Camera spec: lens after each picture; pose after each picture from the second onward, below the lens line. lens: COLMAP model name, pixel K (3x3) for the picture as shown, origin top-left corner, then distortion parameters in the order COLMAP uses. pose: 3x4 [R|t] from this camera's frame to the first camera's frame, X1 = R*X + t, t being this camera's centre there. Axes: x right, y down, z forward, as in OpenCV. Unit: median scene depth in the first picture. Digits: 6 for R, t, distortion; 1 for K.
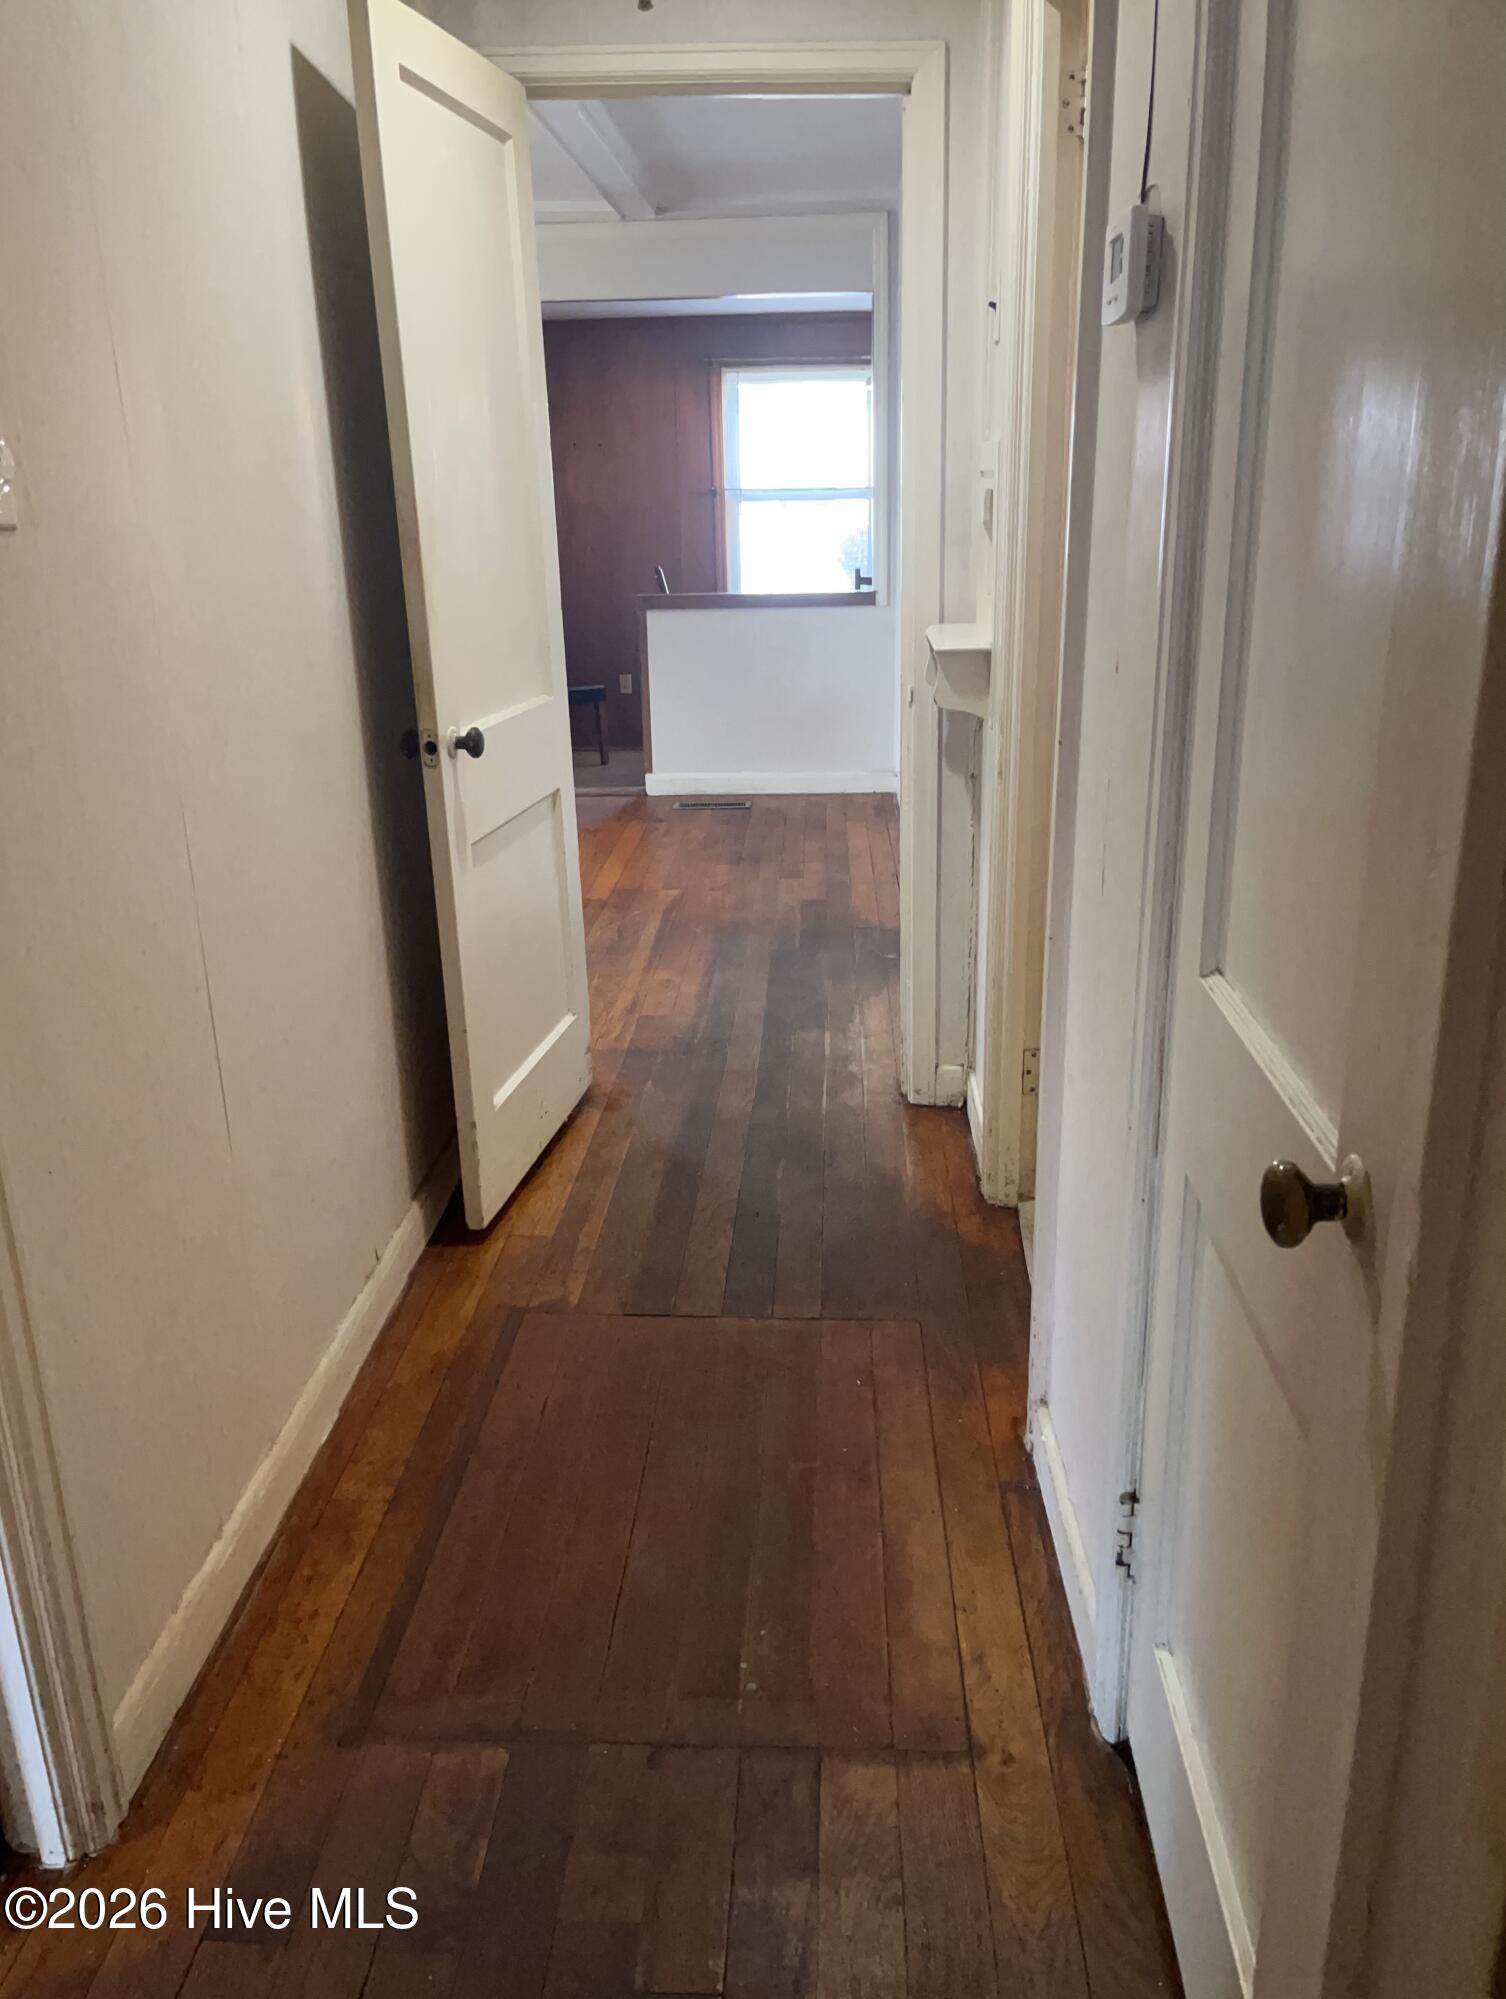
lens RADIAL K [[1524.7, 0, 757.5], [0, 1524.7, 1003.9], [0, 0, 1]] dist [0.075486, -0.106899]
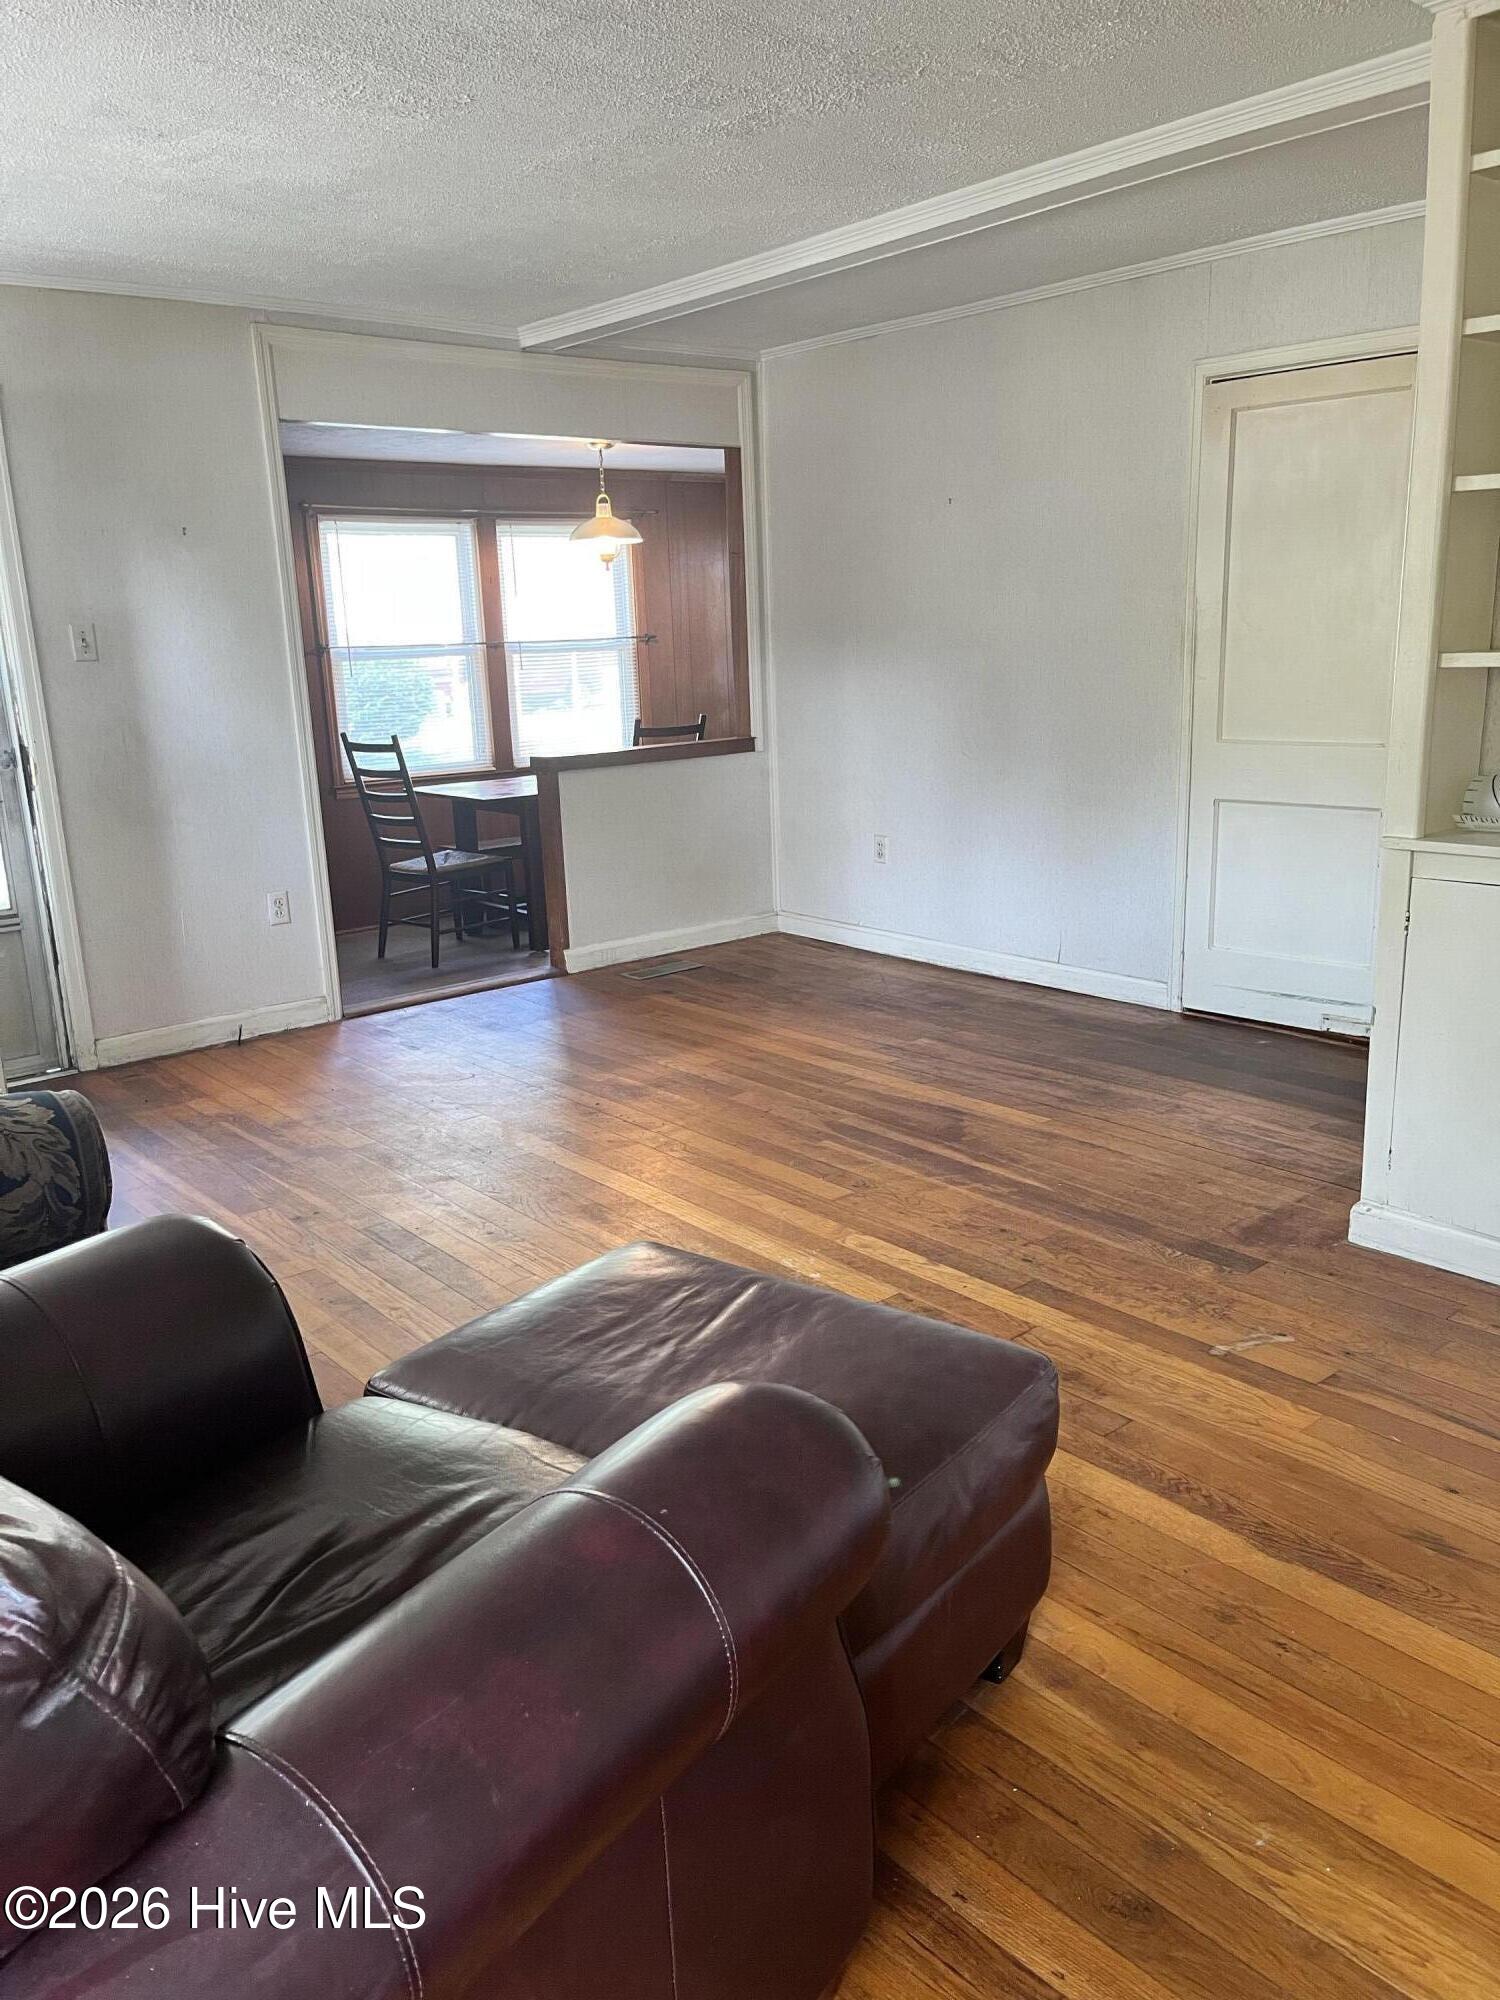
lens RADIAL K [[1525.4, 0, 754.5], [0, 1525.4, 1004.4], [0, 0, 1]] dist [0.075486, -0.106899]
pose [[0.746481, -0.161045, 0.645625, -0.536766], [0.228081, 0.973418, -0.020900, -0.071444], [-0.625097, 0.162857, 0.763369, 0.243473]]
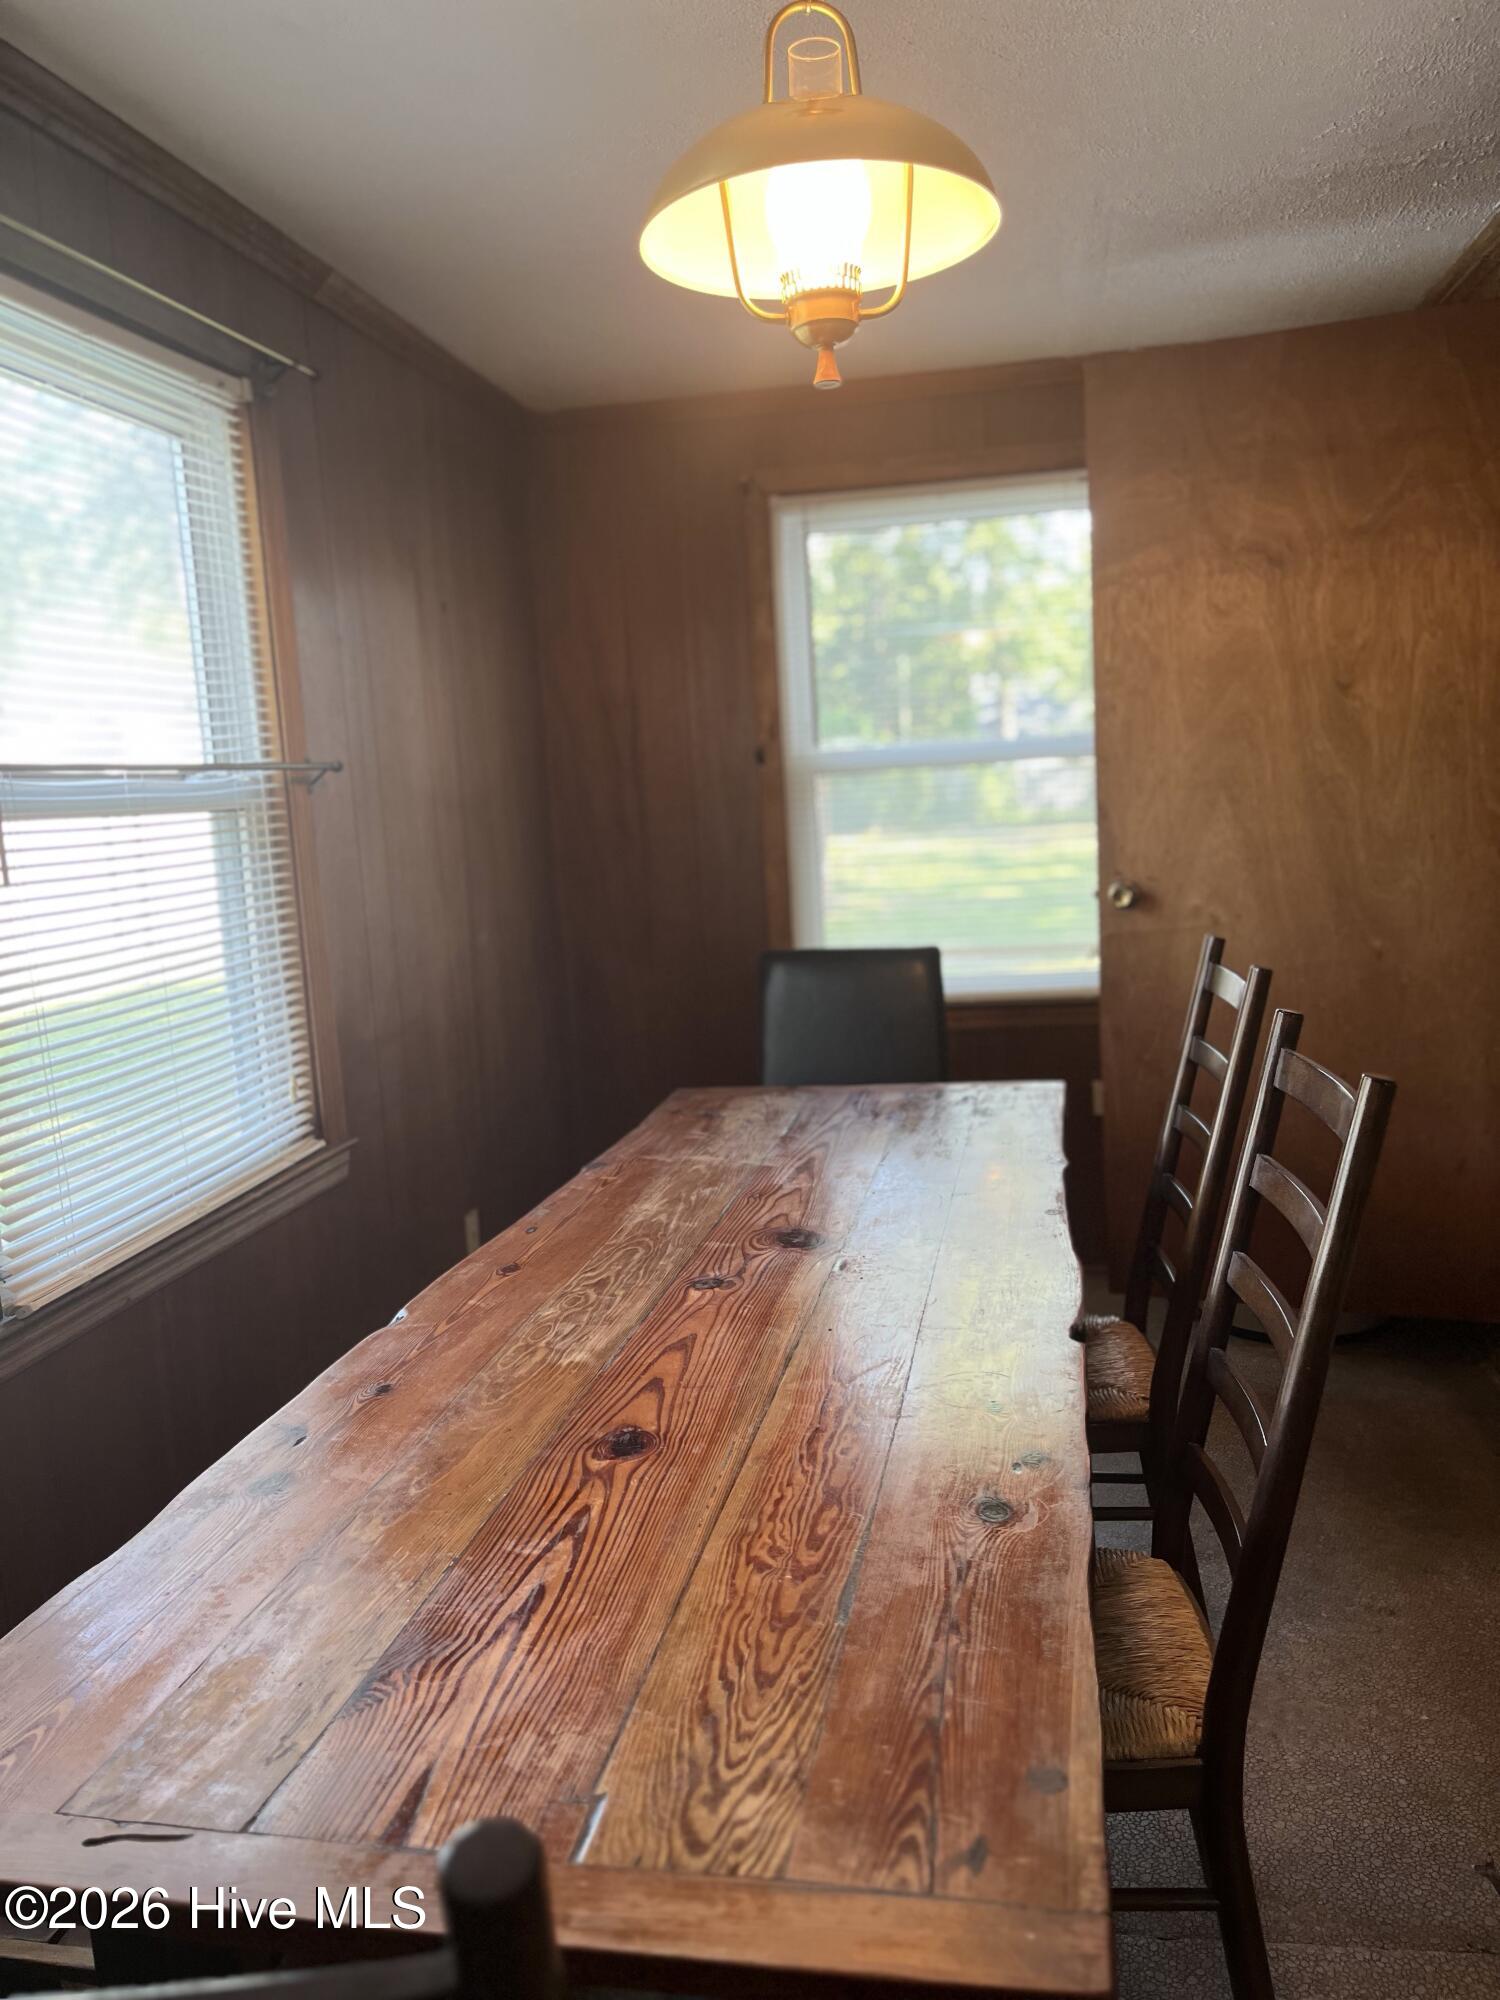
lens RADIAL K [[1525.4, 0, 754.5], [0, 1525.4, 1004.4], [0, 0, 1]] dist [0.075486, -0.106899]
pose [[0.155947, -0.124811, 0.979848, -0.124017], [0.366097, 0.928639, 0.060022, -0.331698], [-0.917417, 0.349359, 0.190511, 1.033622]]
